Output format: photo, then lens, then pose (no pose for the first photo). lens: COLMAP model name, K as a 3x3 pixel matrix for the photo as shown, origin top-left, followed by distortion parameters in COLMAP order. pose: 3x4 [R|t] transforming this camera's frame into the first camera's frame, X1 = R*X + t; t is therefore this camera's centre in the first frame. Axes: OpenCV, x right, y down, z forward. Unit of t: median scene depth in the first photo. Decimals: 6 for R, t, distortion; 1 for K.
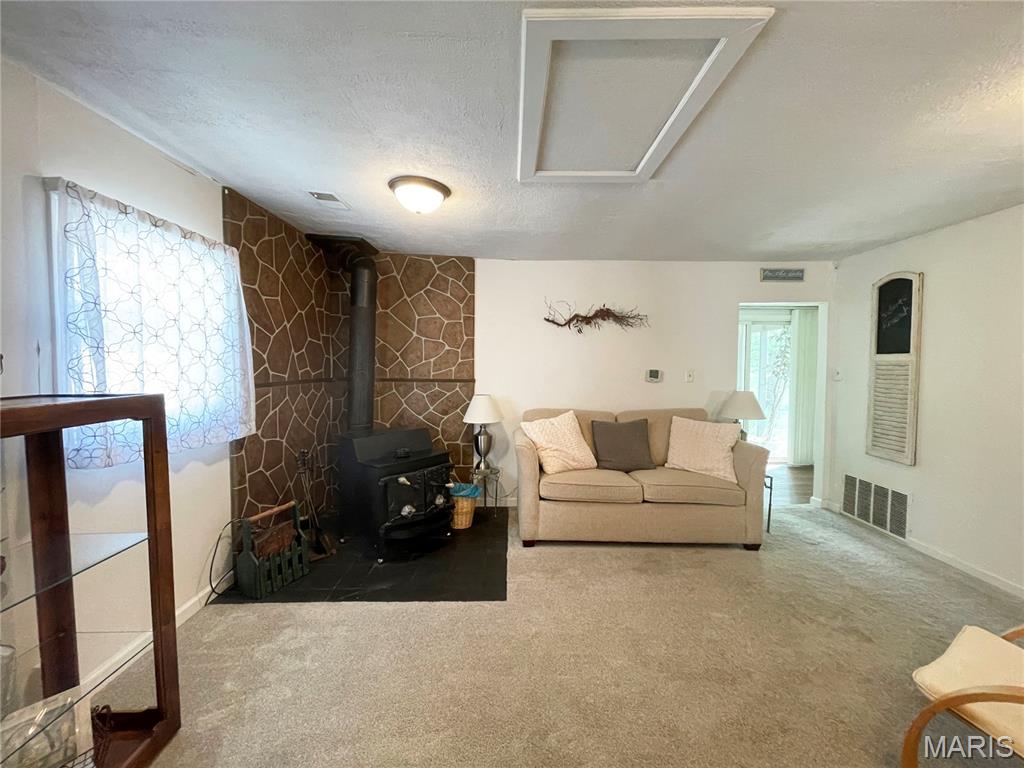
lens RADIAL K [[410.4, 0, 512.7], [0, 410.4, 378.9], [0, 0, 1]] dist [-0.004223, -0.000215]
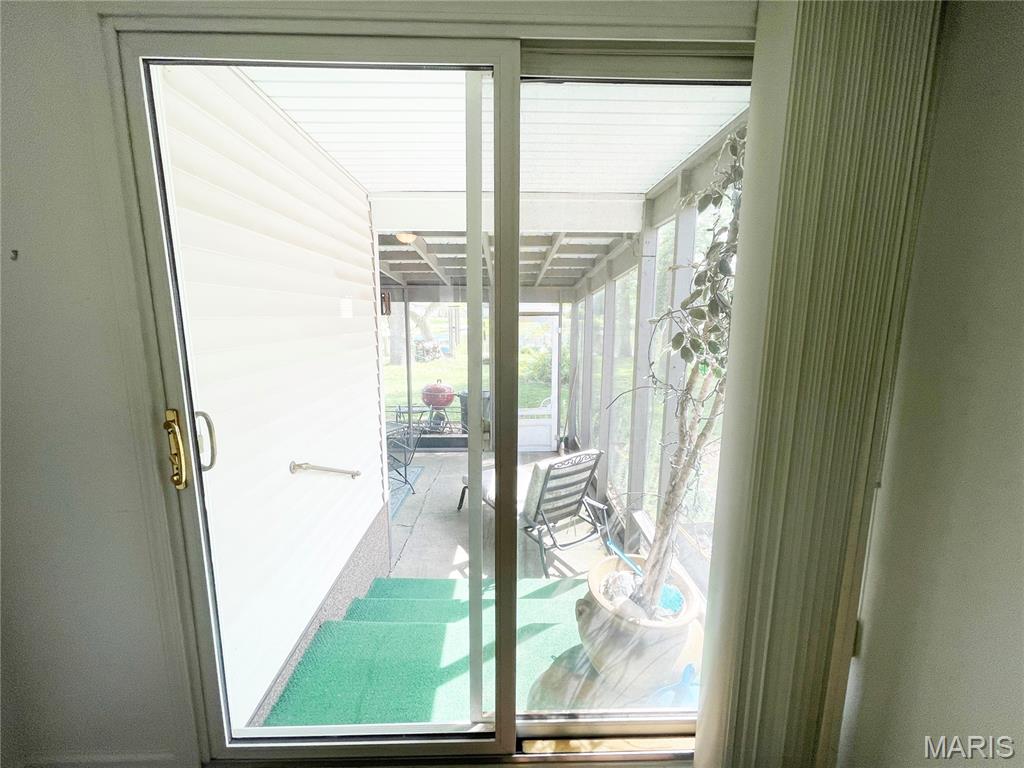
lens RADIAL K [[410.4, 0, 512.7], [0, 410.4, 378.9], [0, 0, 1]] dist [-0.004223, -0.000215]
pose [[0.999636, -0.007839, 0.025828, 0.870166], [0.004832, 0.993414, 0.114477, -0.035602], [-0.026556, -0.114310, 0.993090, 1.239375]]
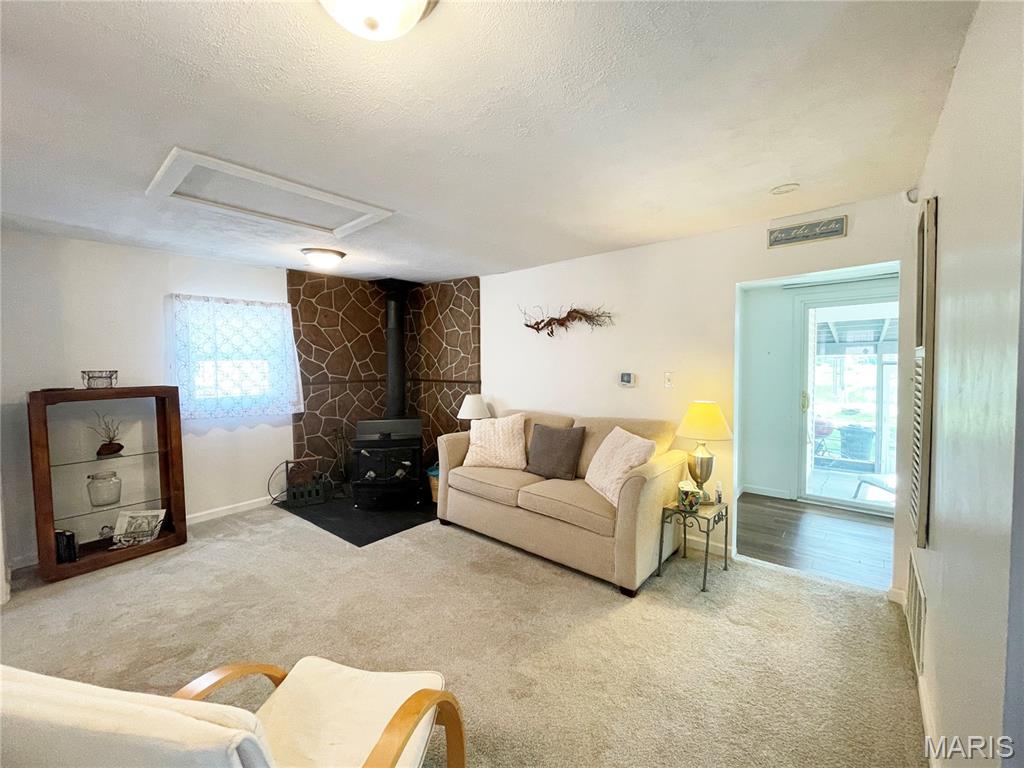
lens RADIAL K [[410.4, 0, 512.7], [0, 410.4, 378.9], [0, 0, 1]] dist [-0.004223, -0.000215]
pose [[0.764210, 0.010538, -0.644882, 0.749104], [-0.009984, 0.999940, 0.004508, -0.012072], [0.644891, 0.002994, 0.764269, 0.182564]]
